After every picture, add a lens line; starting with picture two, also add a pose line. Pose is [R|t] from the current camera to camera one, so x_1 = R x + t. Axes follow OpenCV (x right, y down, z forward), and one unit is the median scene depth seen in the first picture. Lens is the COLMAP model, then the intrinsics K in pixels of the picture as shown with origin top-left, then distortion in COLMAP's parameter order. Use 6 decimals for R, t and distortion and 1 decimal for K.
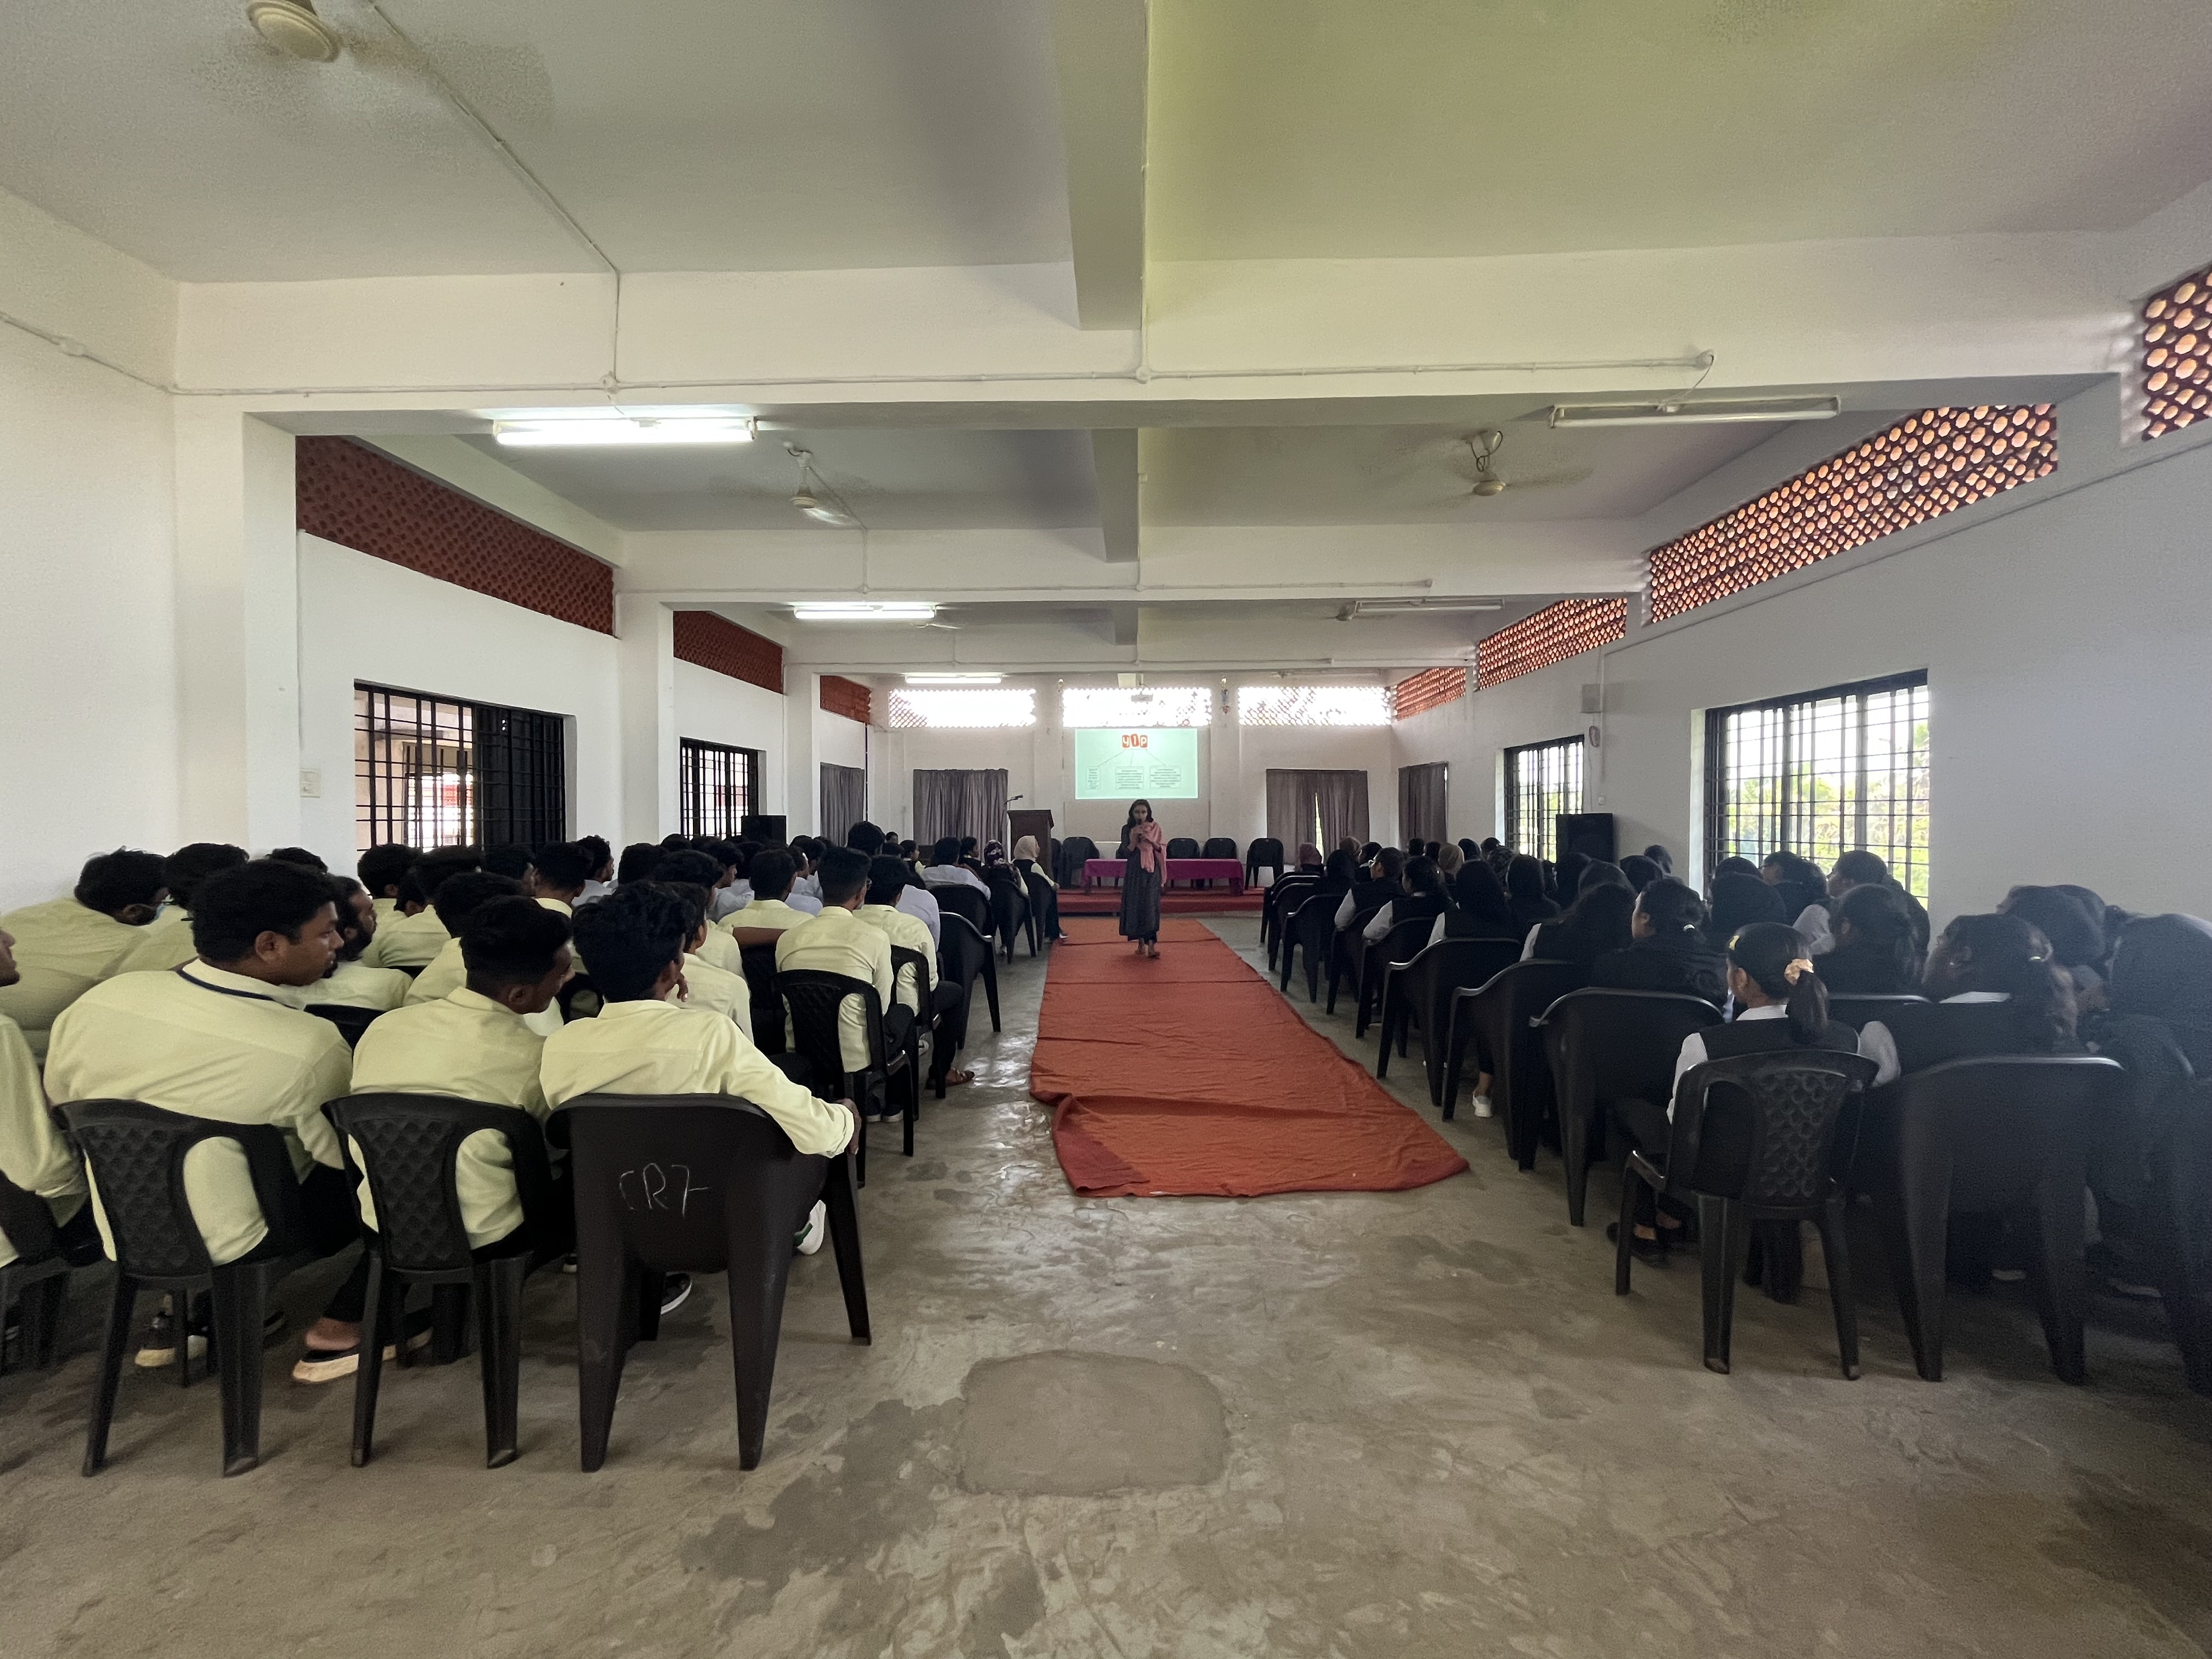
lens RADIAL K [[871.3, 0, 1106.0], [0, 871.3, 829.5], [0, 0, 1]] dist [0.000329, 0.000021]
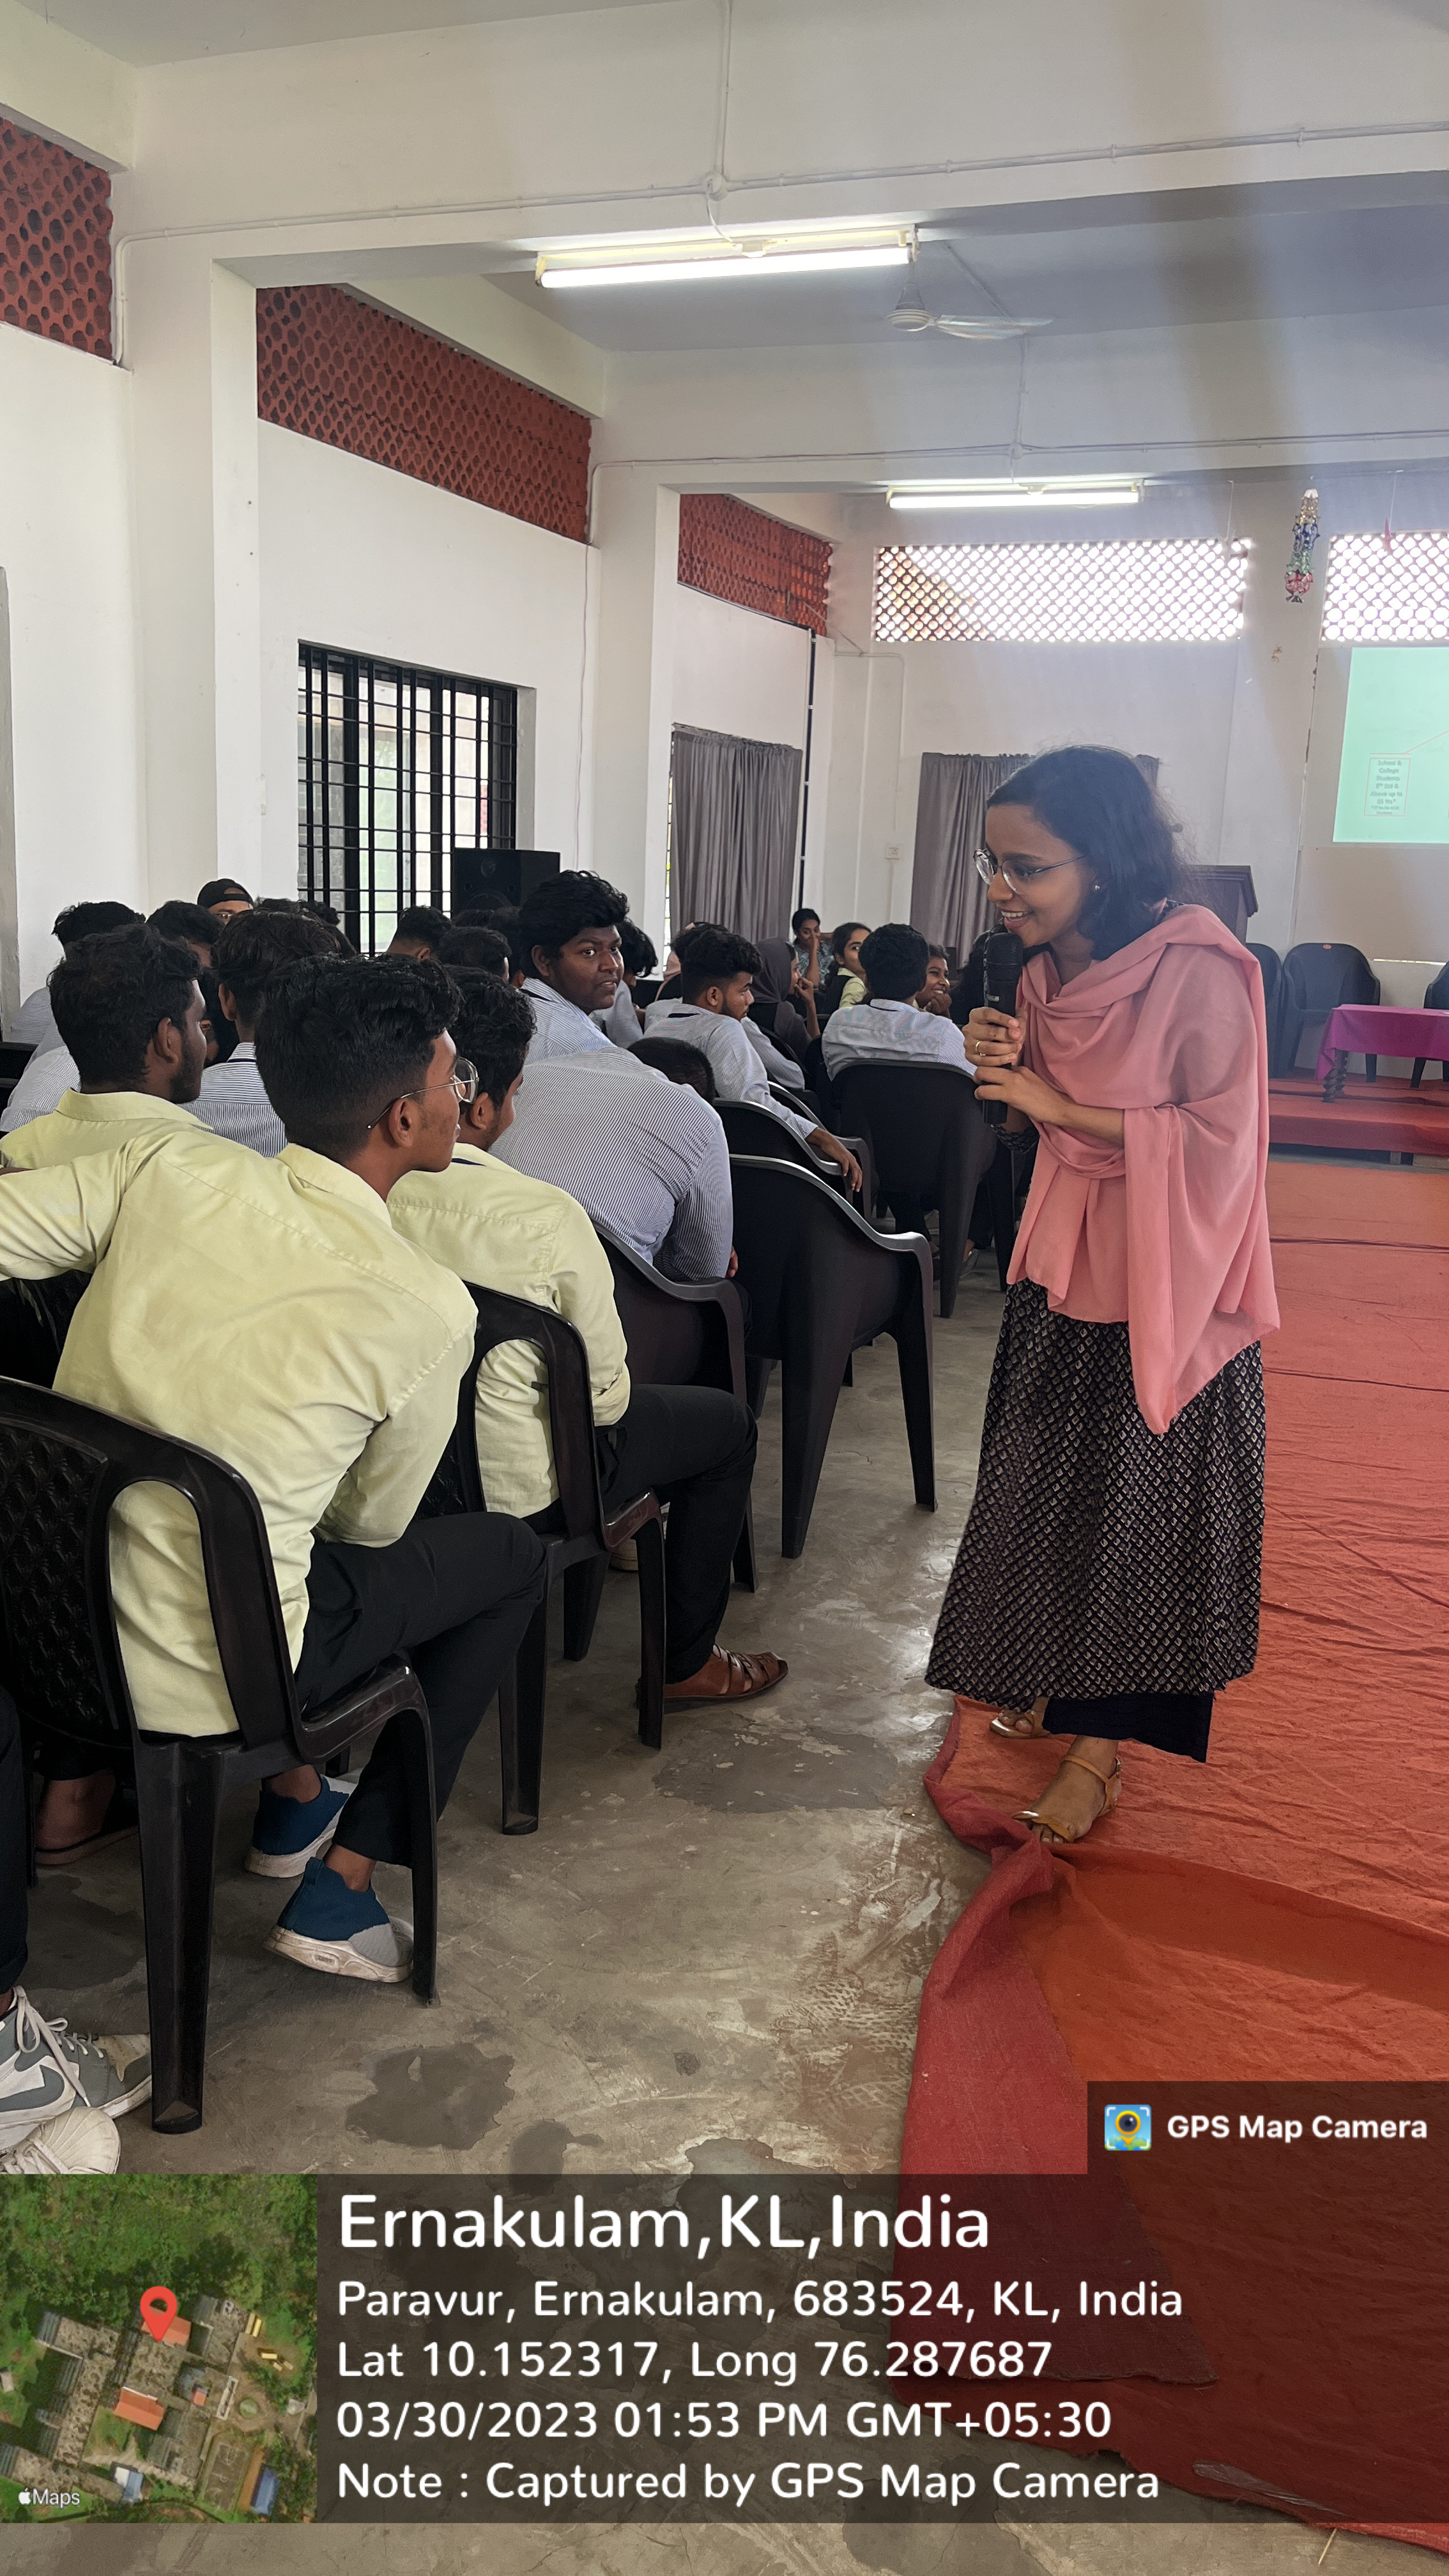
lens RADIAL K [[1853.1, 0, 724.5], [0, 1853.1, 1288.0], [0, 0, 1]] dist [-0.000741, -0.002007]
pose [[0.932158, 0.116550, -0.342779, 0.023475], [-0.046152, 0.977296, 0.206790, 0.000670], [0.359098, -0.176941, 0.916373, 0.194778]]
